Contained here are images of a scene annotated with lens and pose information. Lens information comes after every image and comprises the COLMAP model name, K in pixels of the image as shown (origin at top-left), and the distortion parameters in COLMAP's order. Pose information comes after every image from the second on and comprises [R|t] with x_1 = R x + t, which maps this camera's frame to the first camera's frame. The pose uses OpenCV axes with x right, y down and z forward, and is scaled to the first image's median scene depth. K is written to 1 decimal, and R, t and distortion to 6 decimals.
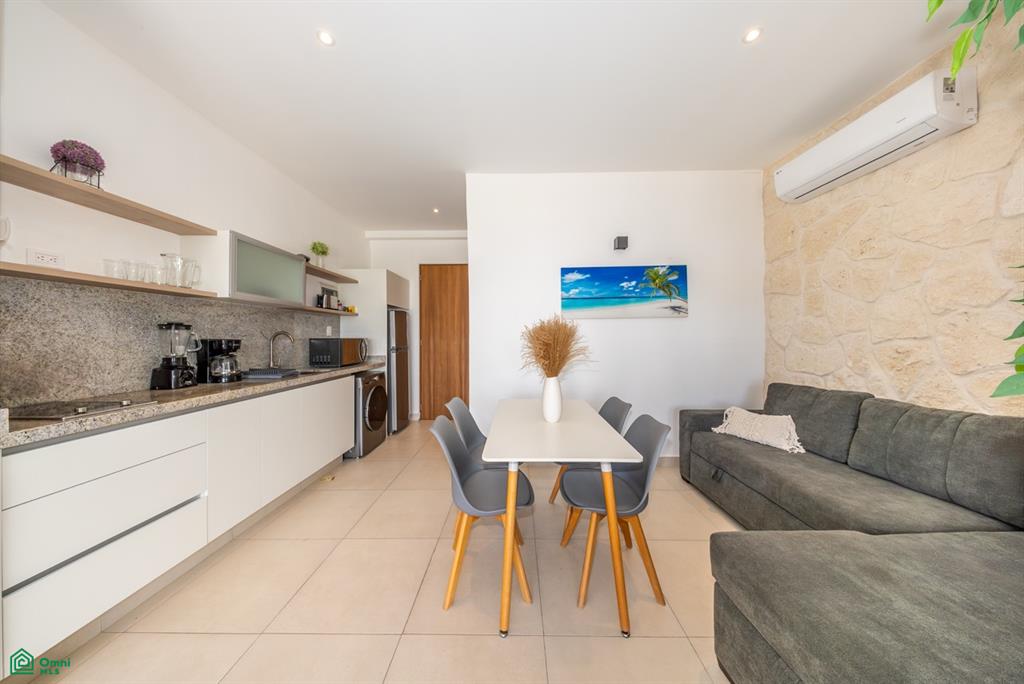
lens RADIAL K [[301.6, 0, 514.9], [0, 301.6, 336.2], [0, 0, 1]] dist [0.006942, -0.000711]
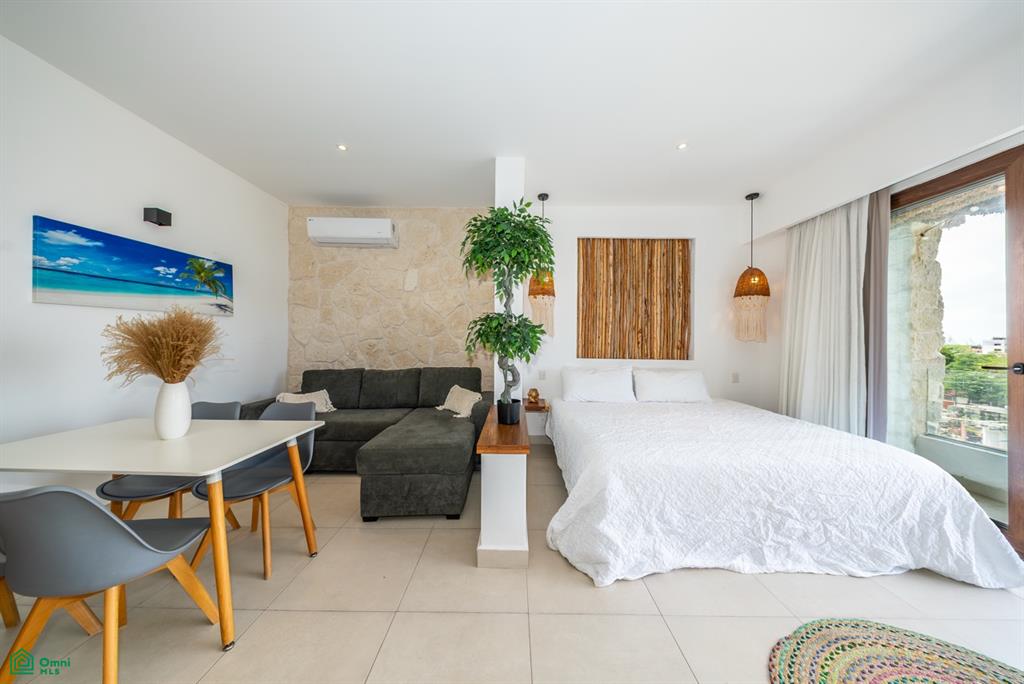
lens RADIAL K [[301.6, 0, 508.0], [0, 301.6, 332.3], [0, 0, 1]] dist [0.006942, -0.000711]
pose [[0.004995, 0.030475, 0.999523, -0.440426], [-0.013039, 0.999453, -0.030408, 0.009115], [-0.999903, -0.012881, 0.005390, 0.066883]]
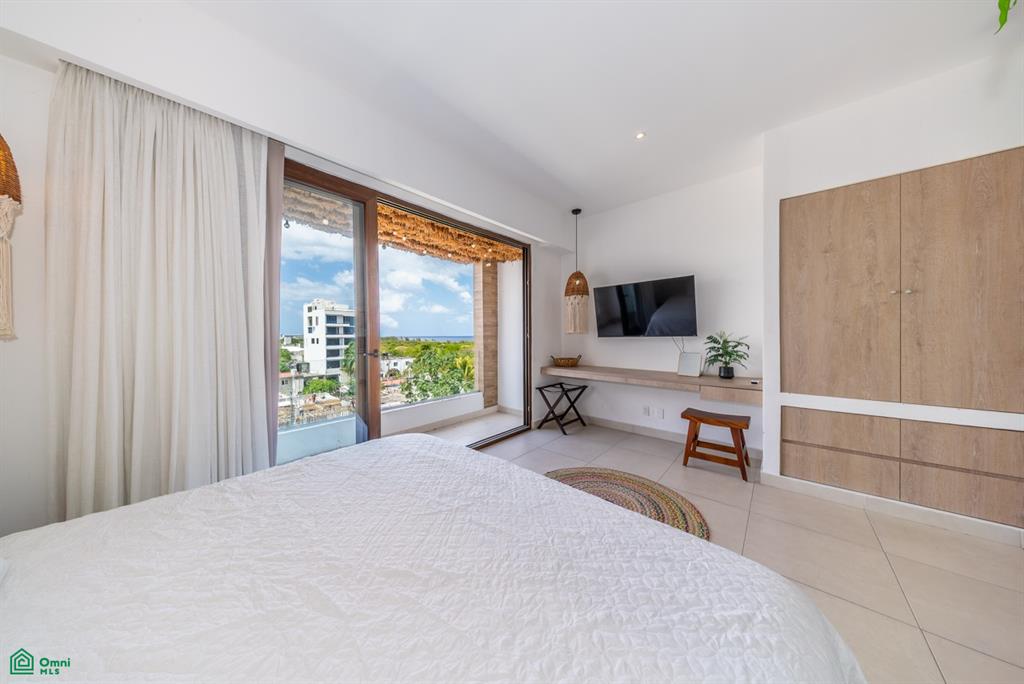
lens RADIAL K [[301.6, 0, 504.7], [0, 301.6, 336.7], [0, 0, 1]] dist [0.006942, -0.000711]
pose [[-0.659236, 0.012104, -0.751838, 0.524697], [0.009862, 0.999924, 0.007450, 0.003601], [0.751871, -0.002503, -0.659305, -0.125747]]
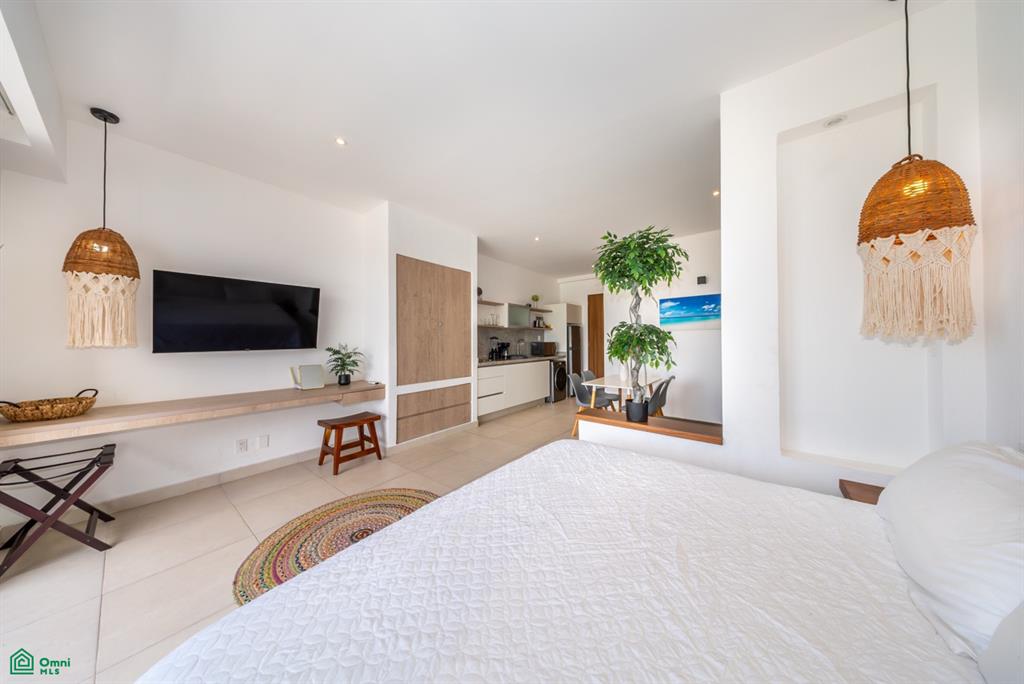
lens RADIAL K [[301.6, 0, 521.2], [0, 301.6, 336.5], [0, 0, 1]] dist [0.006942, -0.000711]
pose [[0.812492, -0.007291, -0.582927, 0.497374], [0.002214, 0.999953, -0.009420, -0.013155], [0.582969, 0.006363, 0.812470, -0.758580]]
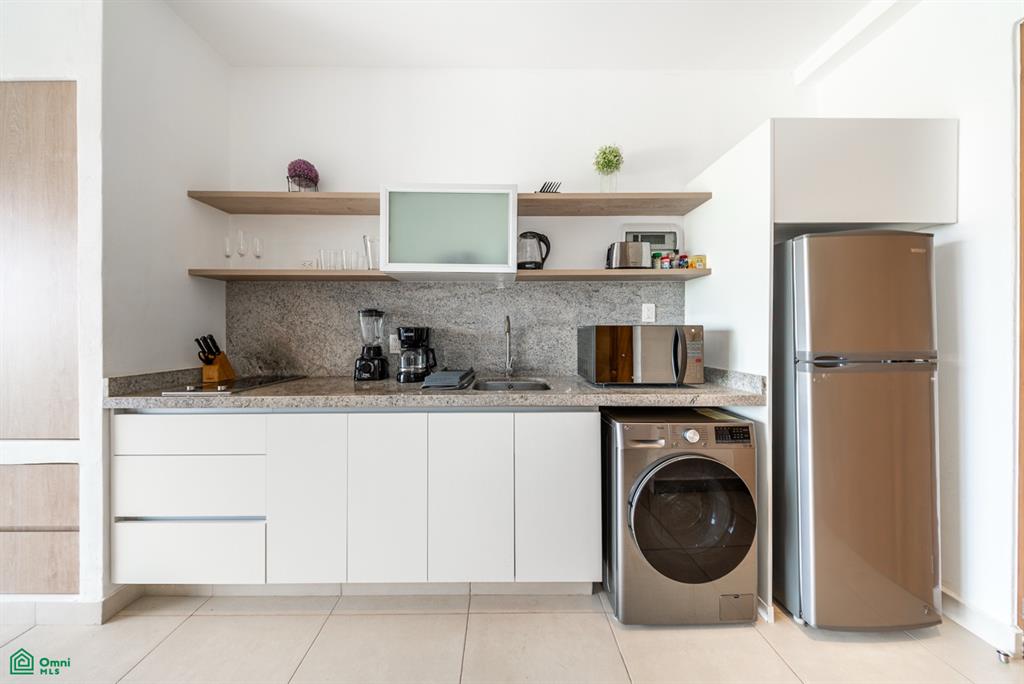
lens RADIAL K [[301.6, 0, 513.4], [0, 301.6, 332.1], [0, 0, 1]] dist [0.006942, -0.000711]
pose [[0.018664, 0.010493, -0.999771, -0.116765], [0.004624, 0.999933, 0.010581, 0.011062], [0.999815, -0.004820, 0.018614, 0.900633]]
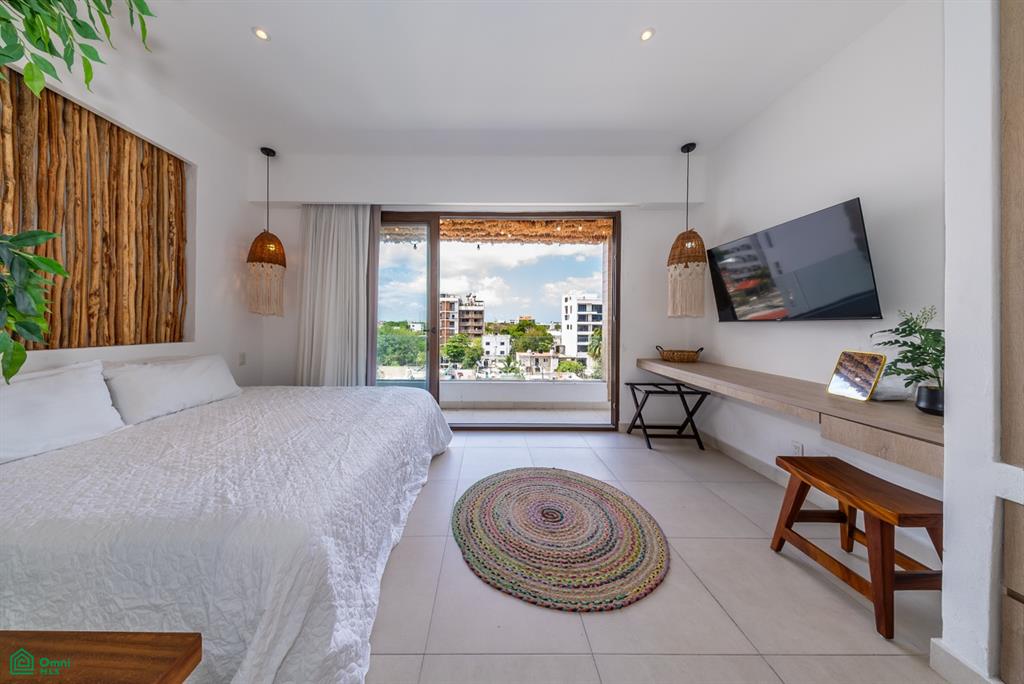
lens RADIAL K [[301.6, 0, 488.4], [0, 301.6, 324.9], [0, 0, 1]] dist [0.006942, -0.000711]
pose [[-0.999942, -0.001625, -0.010663, -0.038116], [-0.001691, 0.999980, 0.006171, 0.023392], [0.010653, 0.006188, -0.999924, 0.188532]]
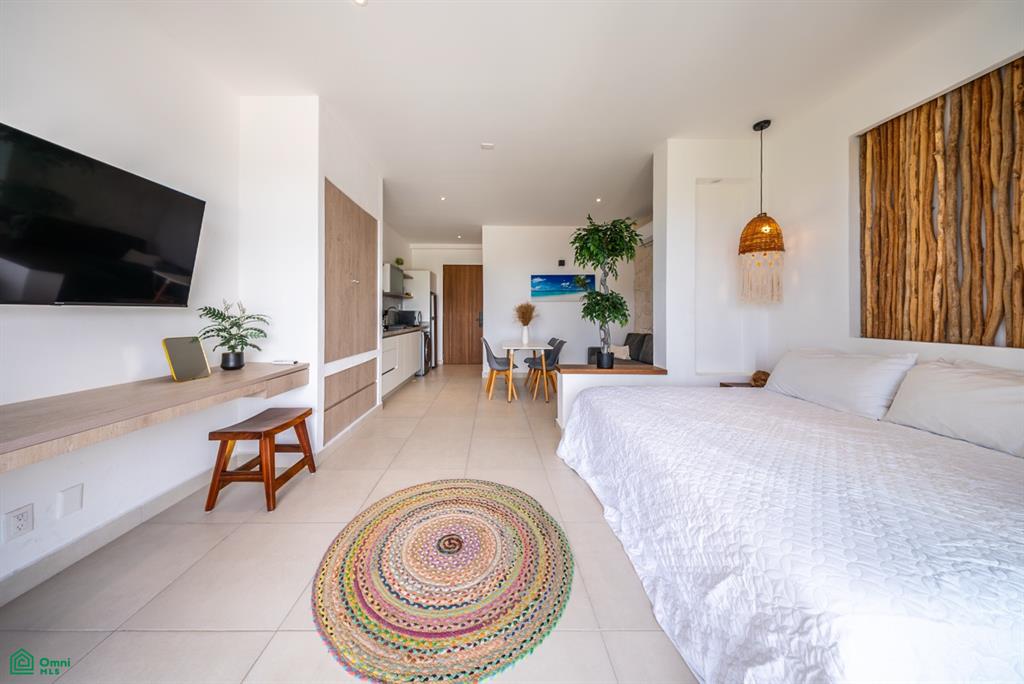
lens RADIAL K [[301.6, 0, 503.1], [0, 301.6, 318.0], [0, 0, 1]] dist [0.006942, -0.000711]
pose [[0.999005, 0.007408, 0.043972, -0.108820], [-0.007942, 0.999897, 0.011986, 0.025335], [-0.043879, -0.012324, 0.998961, -0.929091]]
